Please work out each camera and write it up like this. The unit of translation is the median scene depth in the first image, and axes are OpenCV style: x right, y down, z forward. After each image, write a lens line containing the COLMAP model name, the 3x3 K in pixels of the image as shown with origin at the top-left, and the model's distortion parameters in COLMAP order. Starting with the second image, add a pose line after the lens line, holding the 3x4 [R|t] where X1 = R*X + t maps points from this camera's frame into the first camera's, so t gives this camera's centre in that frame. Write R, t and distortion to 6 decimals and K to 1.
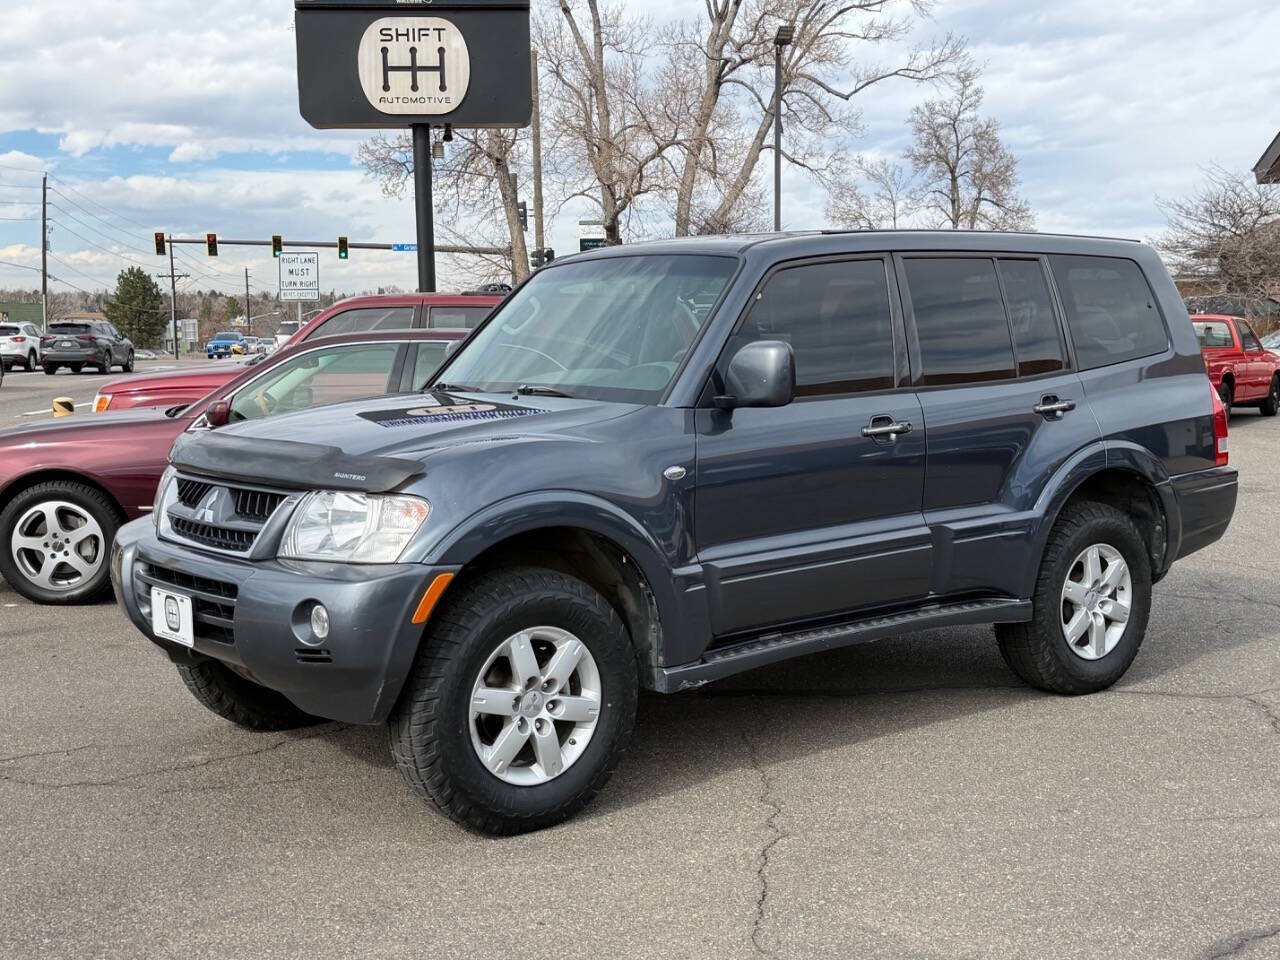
lens RADIAL K [[1559.5, 0, 642.7], [0, 1559.5, 476.8], [0, 0, 1]] dist [0.122938, 0.000000]
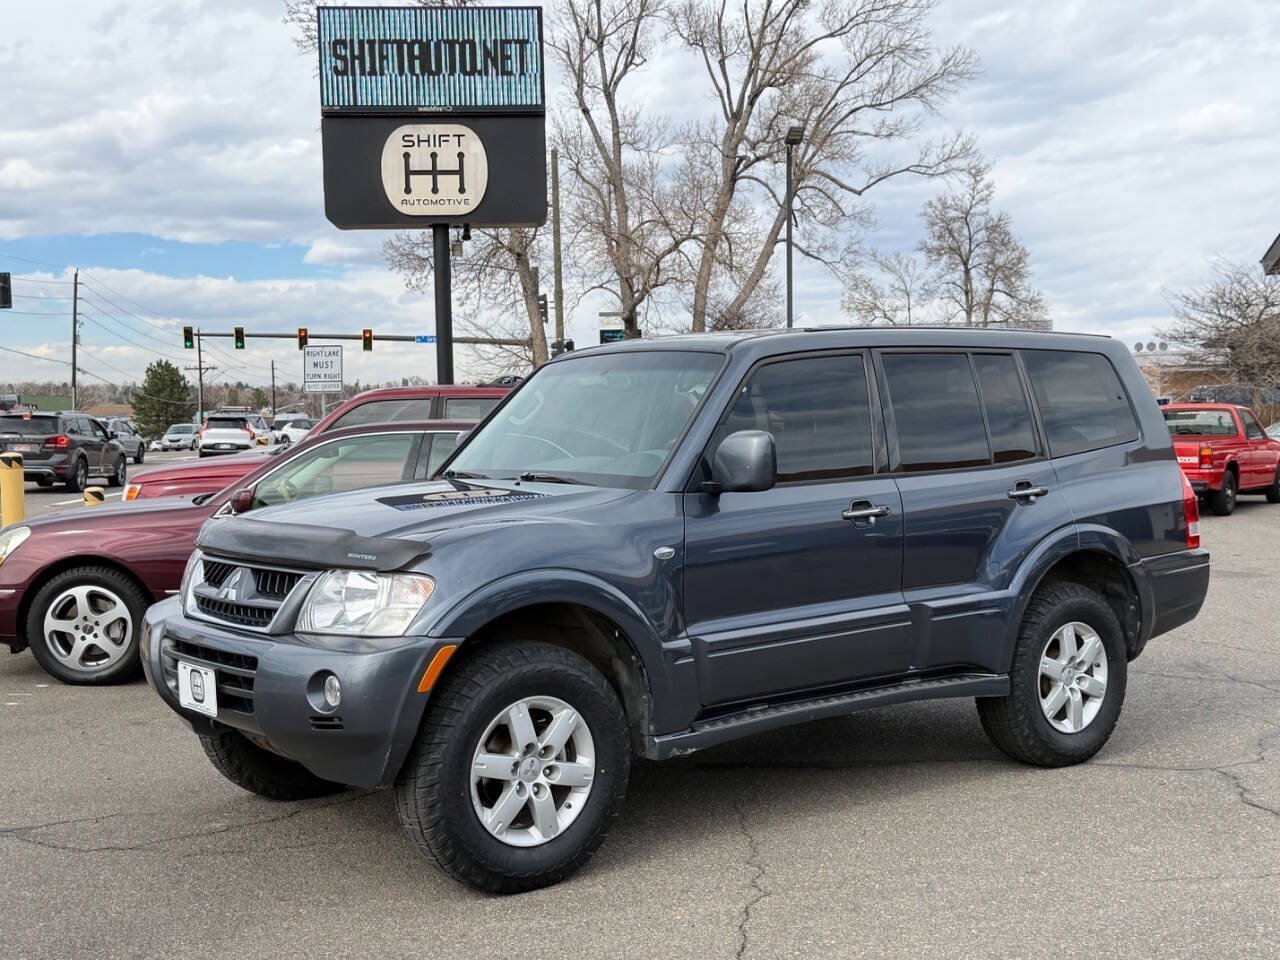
lens RADIAL K [[1556.9, 0, 646.1], [0, 1556.9, 473.1], [0, 0, 1]] dist [0.120317, 0.000000]
pose [[0.999929, -0.002872, -0.011536, 0.016043], [0.002189, 0.998268, -0.058794, 0.004440], [0.011685, 0.058764, 0.998203, -0.059029]]
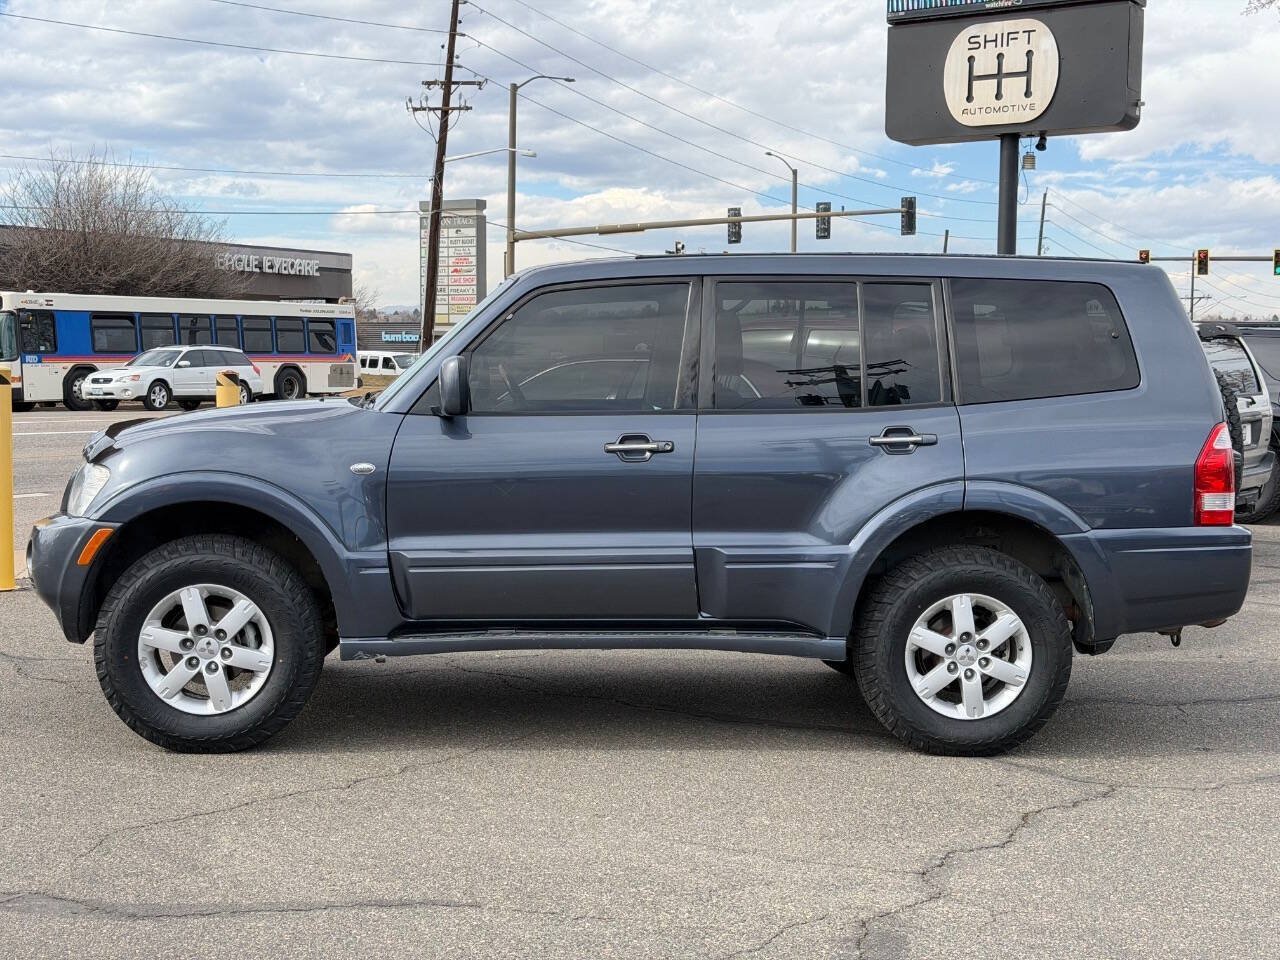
lens RADIAL K [[1789.9, 0, 639.9], [0, 1789.9, 480.9], [0, 0, 1]] dist [0.121562, 0.000000]
pose [[0.813989, 0.064380, -0.577302, 0.738140], [-0.079012, 0.996874, -0.000236, -0.007169], [0.575482, 0.045806, 0.816531, 0.035324]]
